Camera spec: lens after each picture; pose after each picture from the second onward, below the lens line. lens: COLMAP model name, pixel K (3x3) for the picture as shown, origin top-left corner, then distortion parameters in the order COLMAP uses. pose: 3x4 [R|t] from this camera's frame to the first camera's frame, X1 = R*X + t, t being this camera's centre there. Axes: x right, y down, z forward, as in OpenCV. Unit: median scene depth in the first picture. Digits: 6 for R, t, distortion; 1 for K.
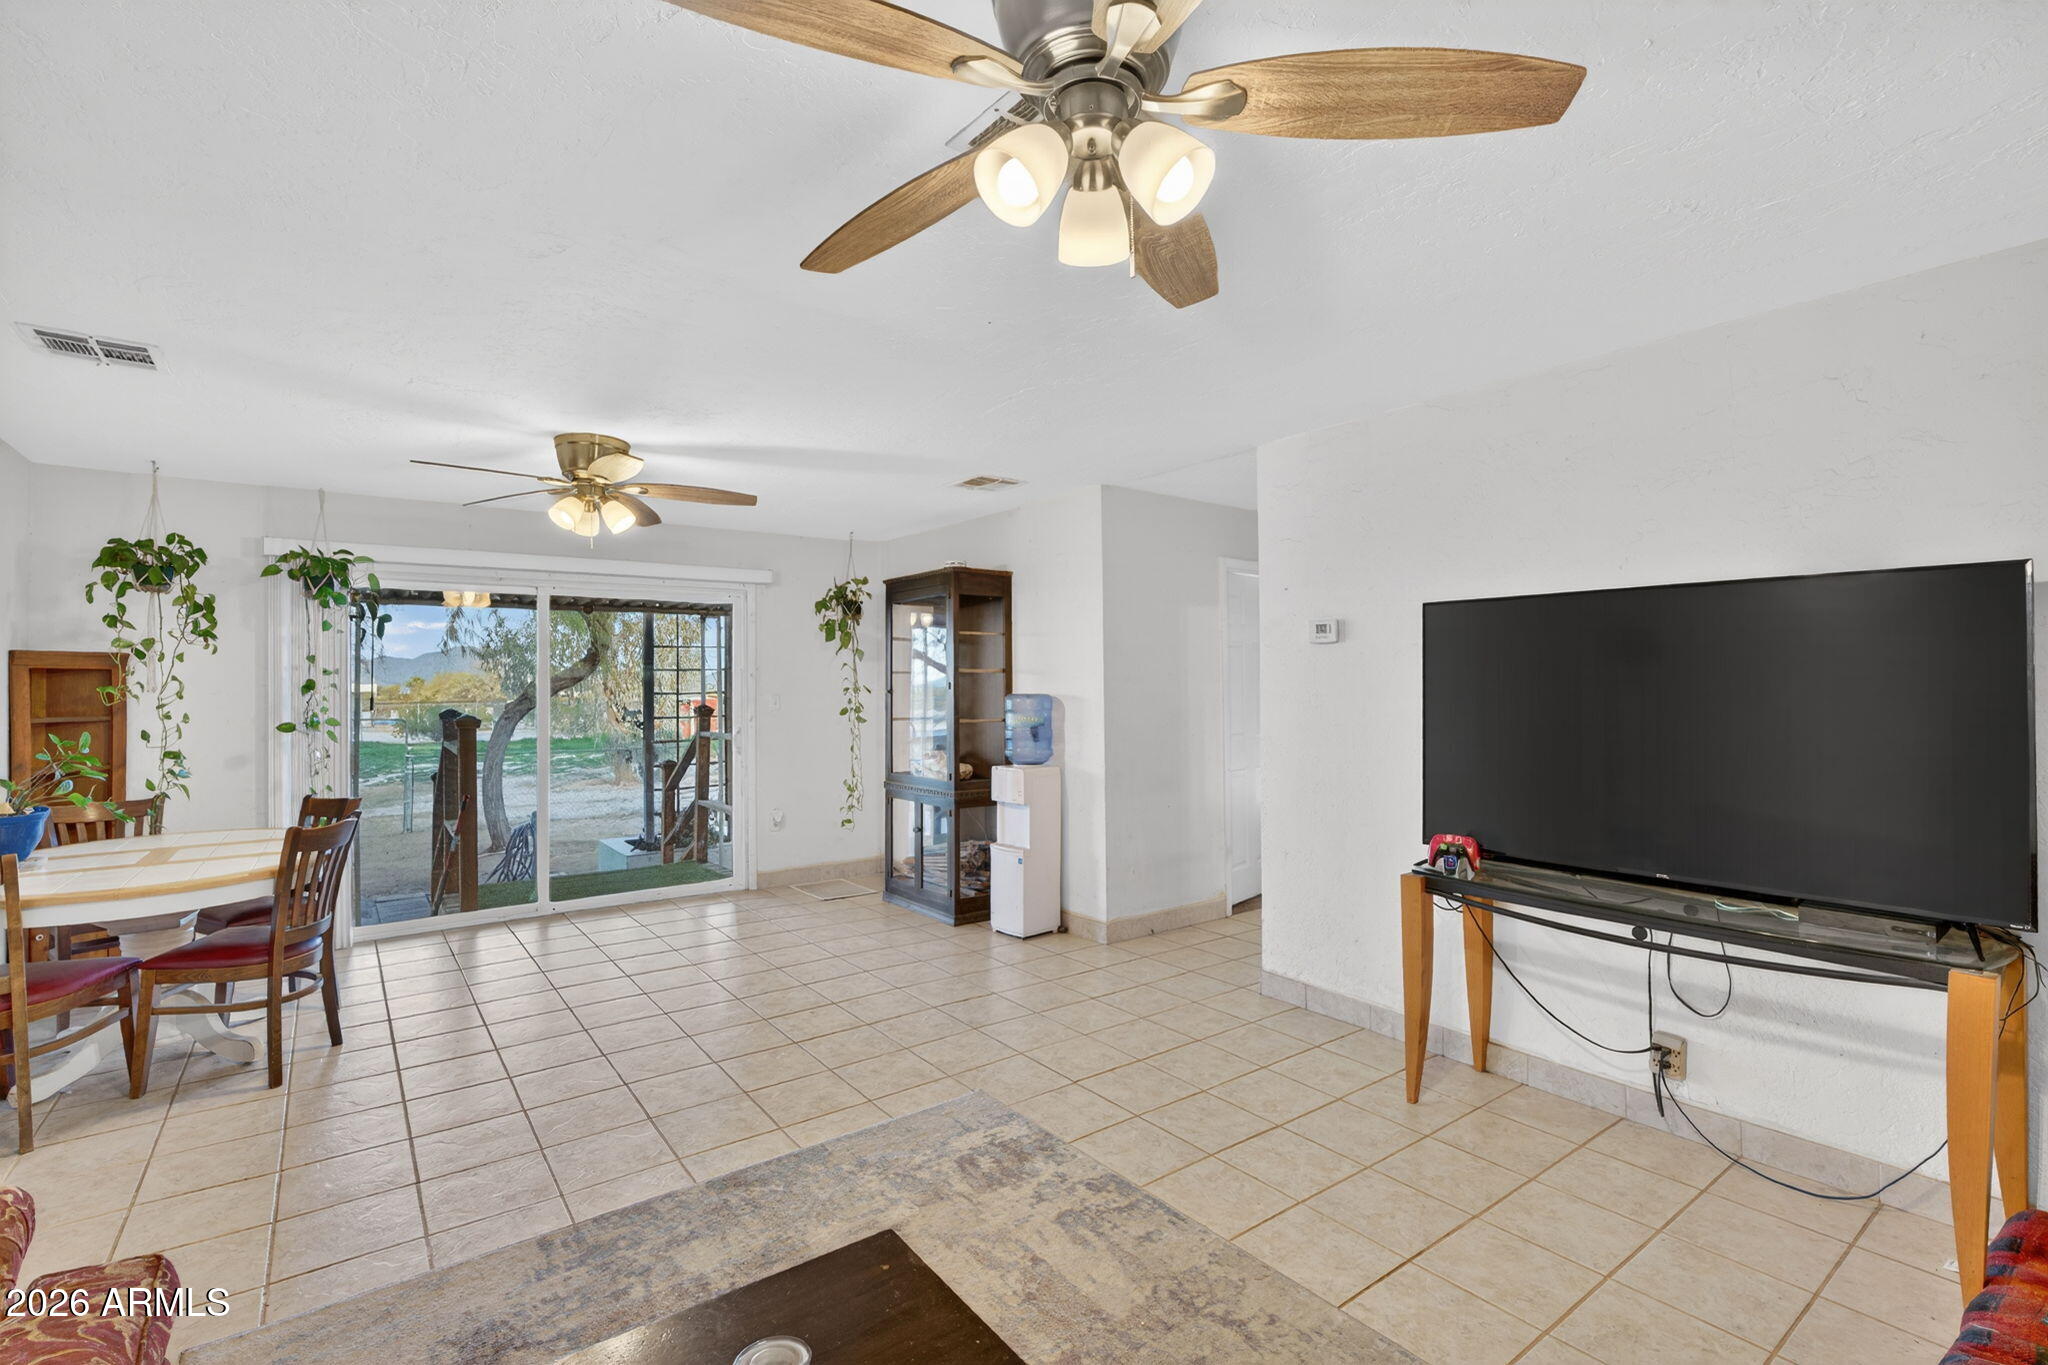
lens RADIAL K [[936.0, 0, 1024.0], [0, 936.0, 682.5], [0, 0, 1]] dist [0.001338, 0.000111]
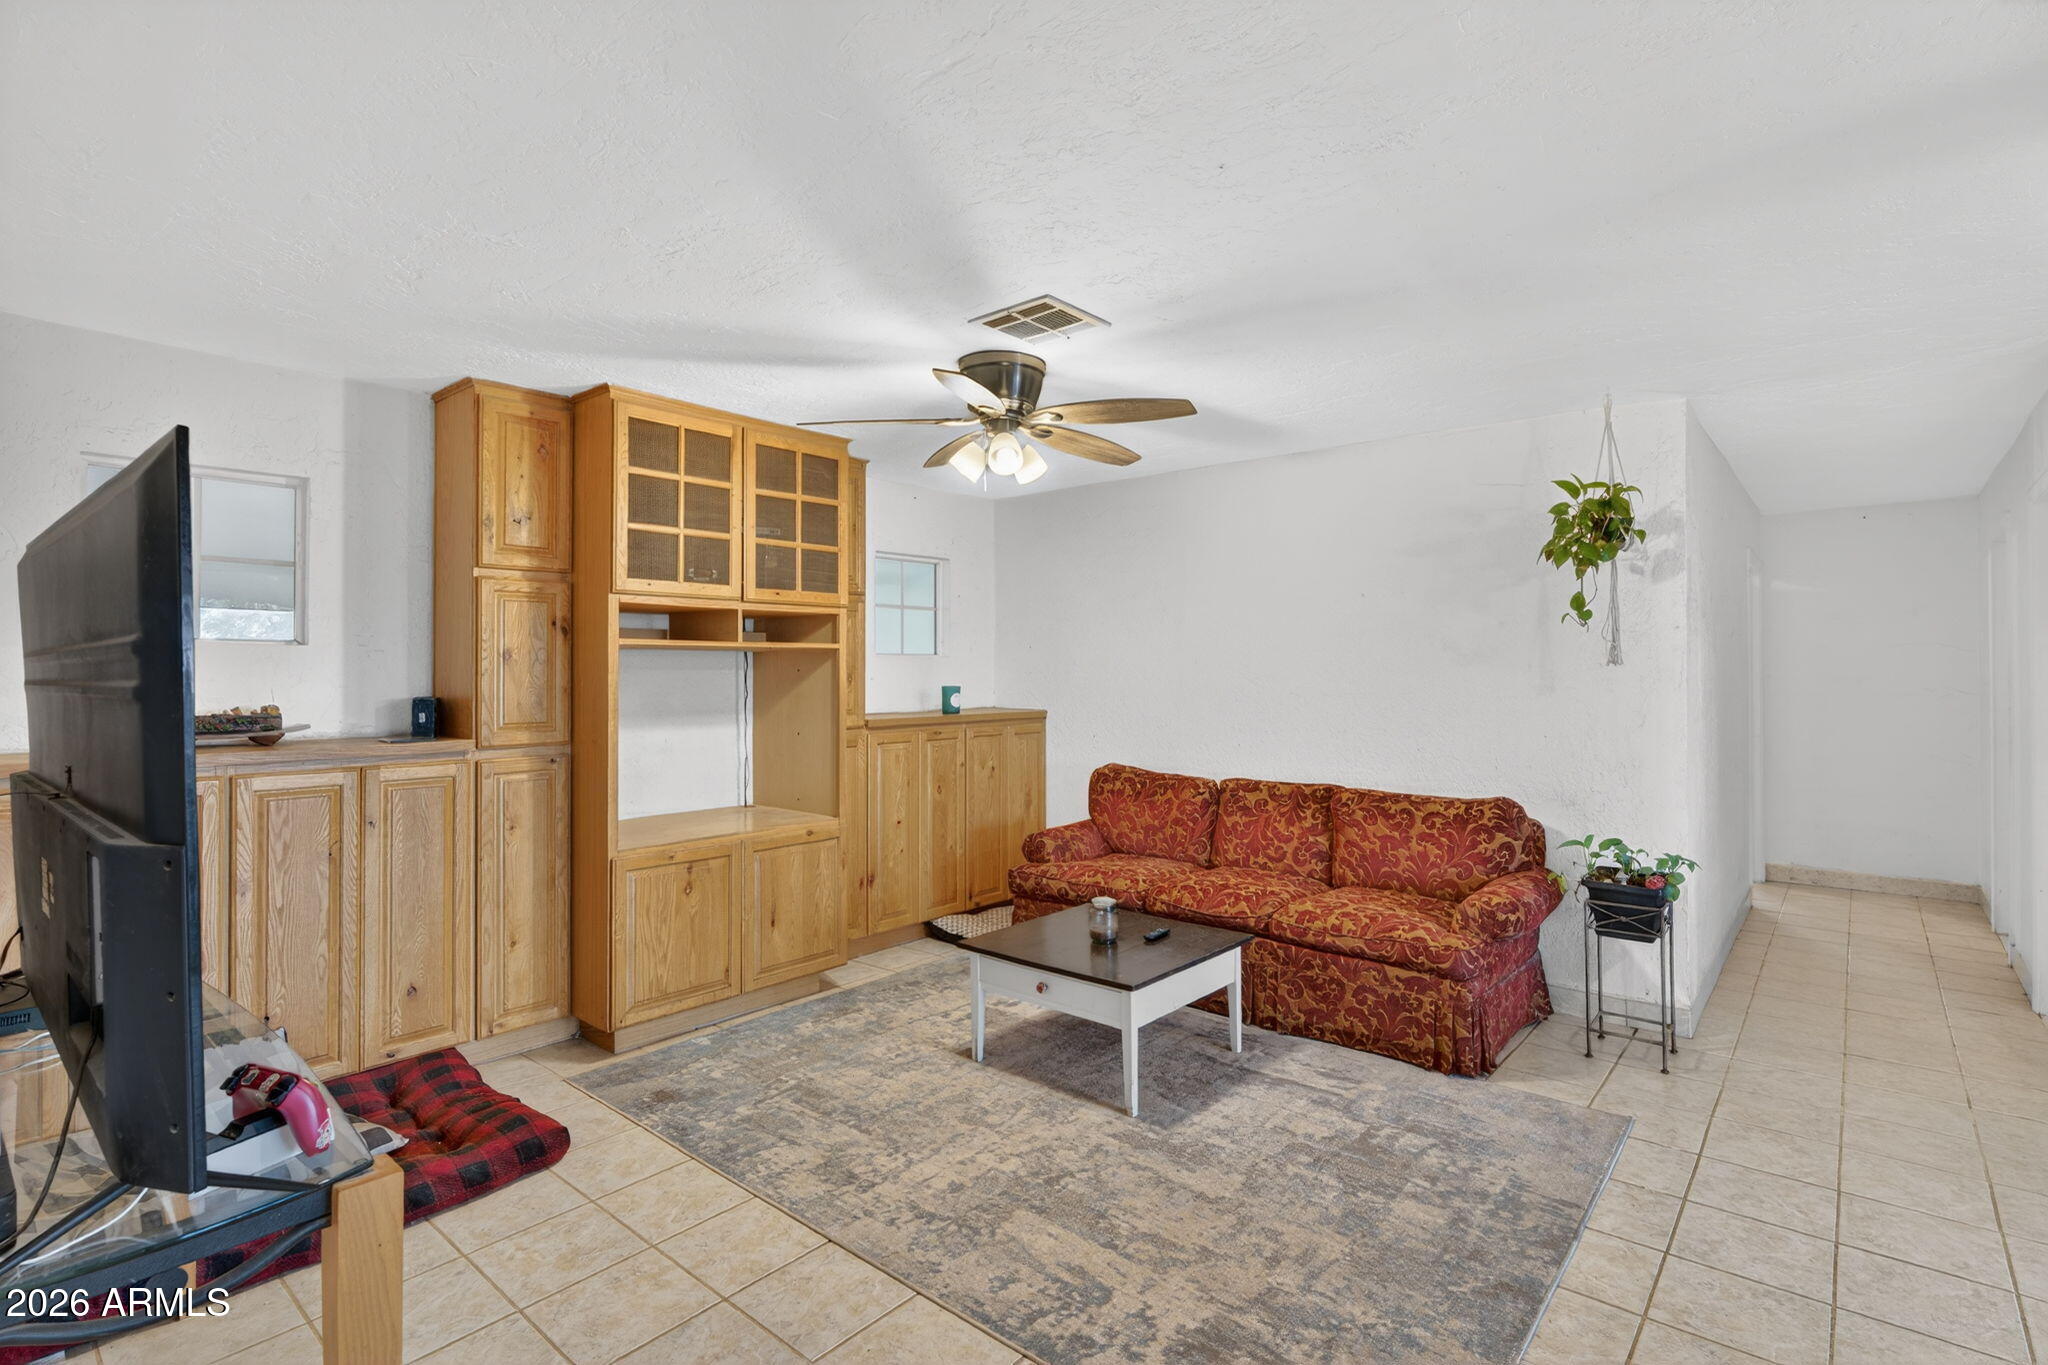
lens RADIAL K [[936.0, 0, 1024.0], [0, 936.0, 682.5], [0, 0, 1]] dist [0.001338, 0.000111]
pose [[-0.975722, 0.008540, -0.218846, 0.306529], [0.007655, 0.999959, 0.004893, 0.005776], [0.218879, 0.003099, -0.975747, 1.879374]]
